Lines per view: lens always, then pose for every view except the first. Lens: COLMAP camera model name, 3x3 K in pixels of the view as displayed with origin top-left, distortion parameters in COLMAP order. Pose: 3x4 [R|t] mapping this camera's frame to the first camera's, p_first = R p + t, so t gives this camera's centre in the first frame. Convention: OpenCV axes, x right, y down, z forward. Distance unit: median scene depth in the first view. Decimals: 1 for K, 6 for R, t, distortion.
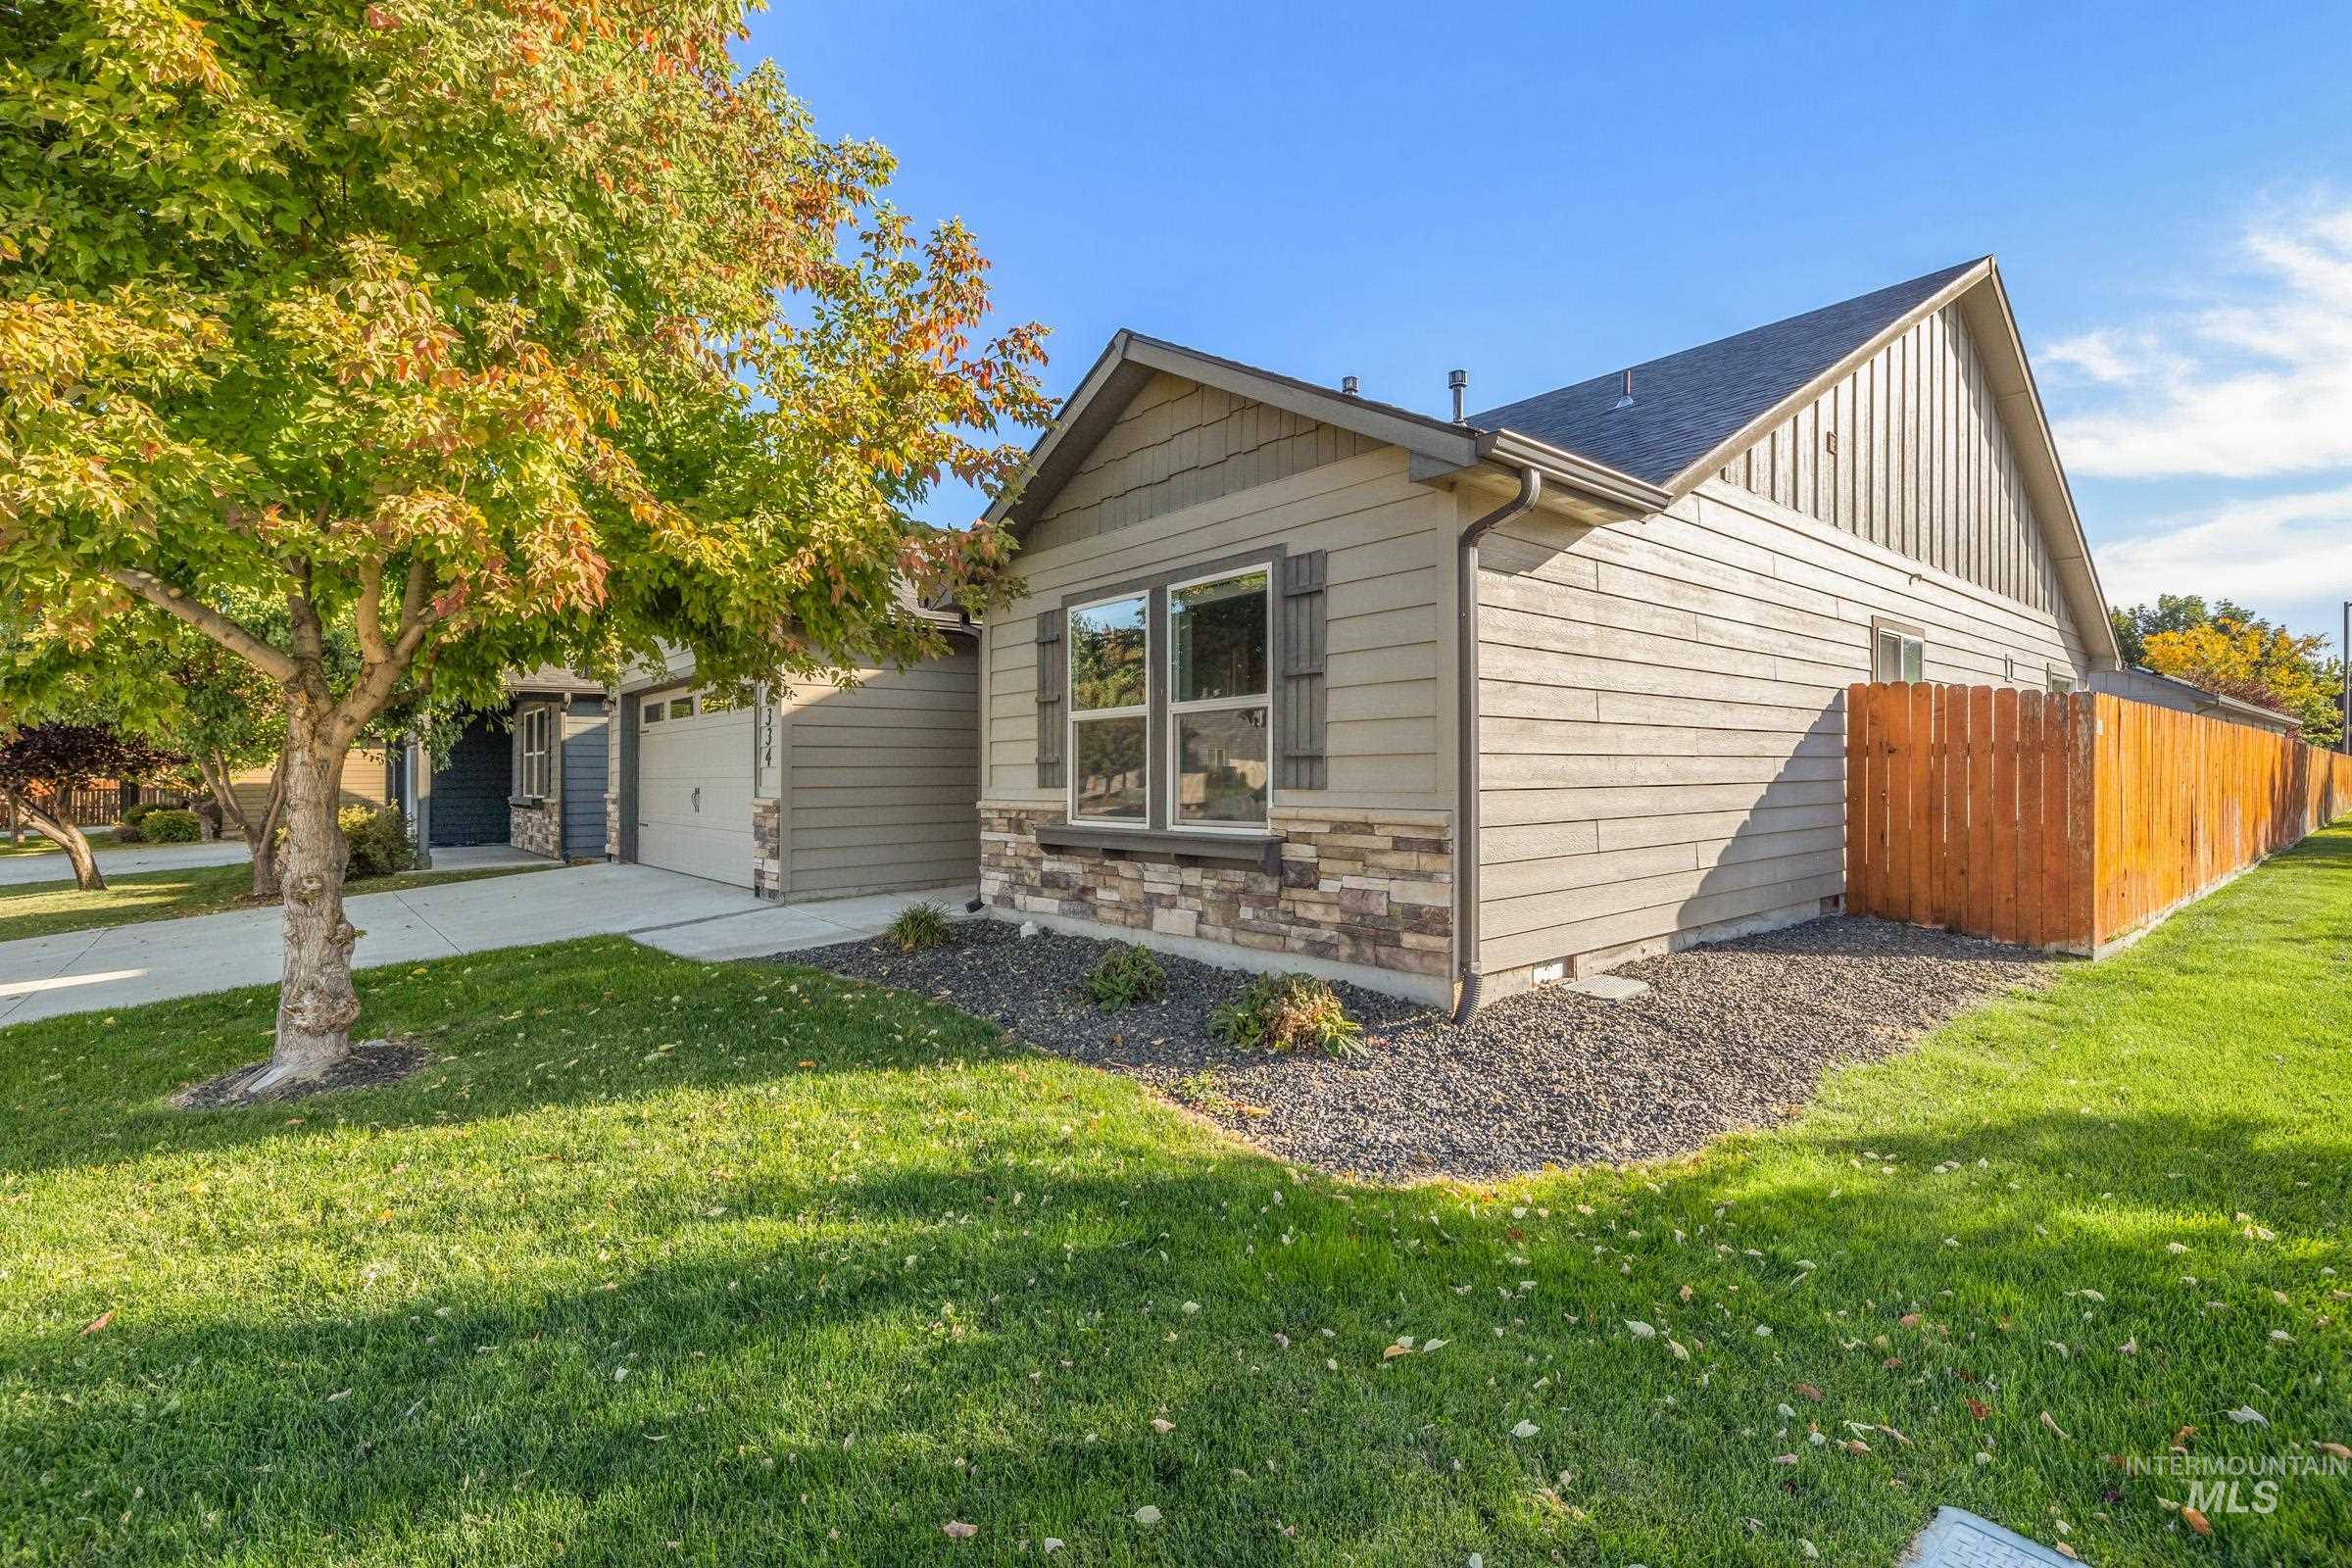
lens RADIAL K [[1057.8, 0, 1174.6], [0, 1057.8, 779.0], [0, 0, 1]] dist [-0.001541, -0.000071]
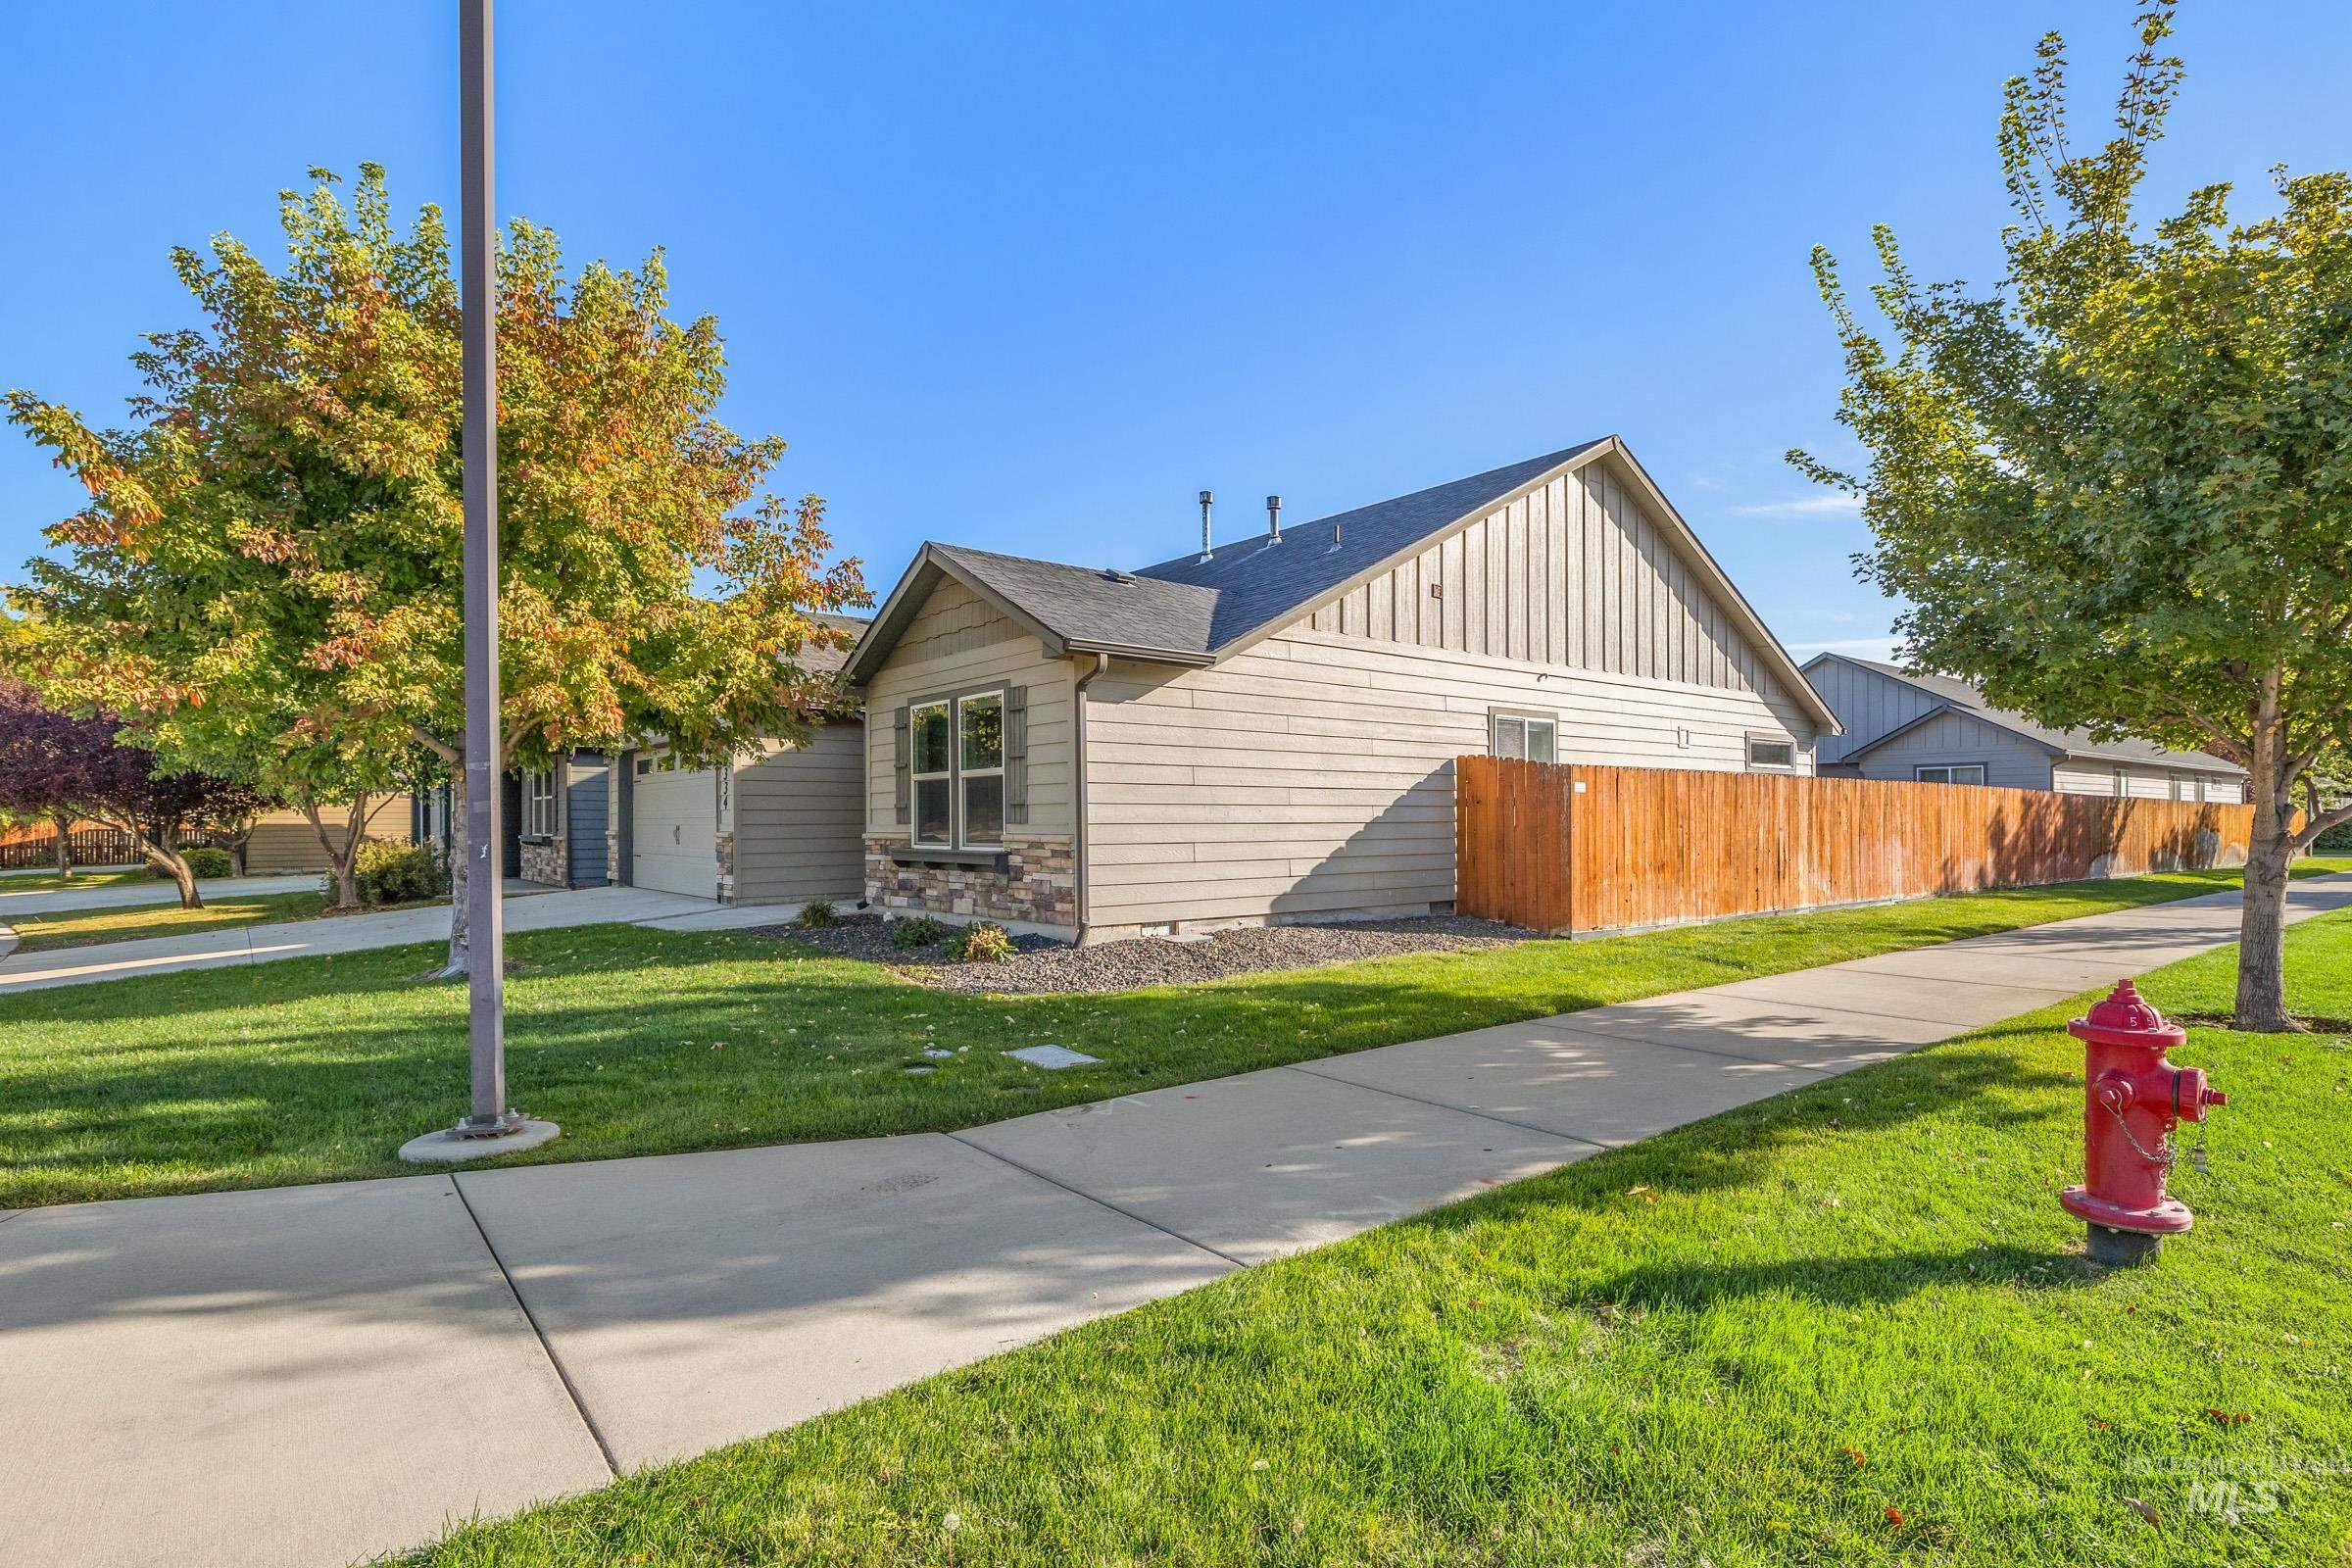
lens RADIAL K [[1174.4, 0, 1180.4], [0, 1174.4, 867.7], [0, 0, 1]] dist [-0.004698, -0.000585]
pose [[0.999570, 0.005788, -0.028742, 0.373008], [-0.004762, 0.999353, 0.035637, 0.010046], [0.028930, -0.035484, 0.998951, -0.762961]]
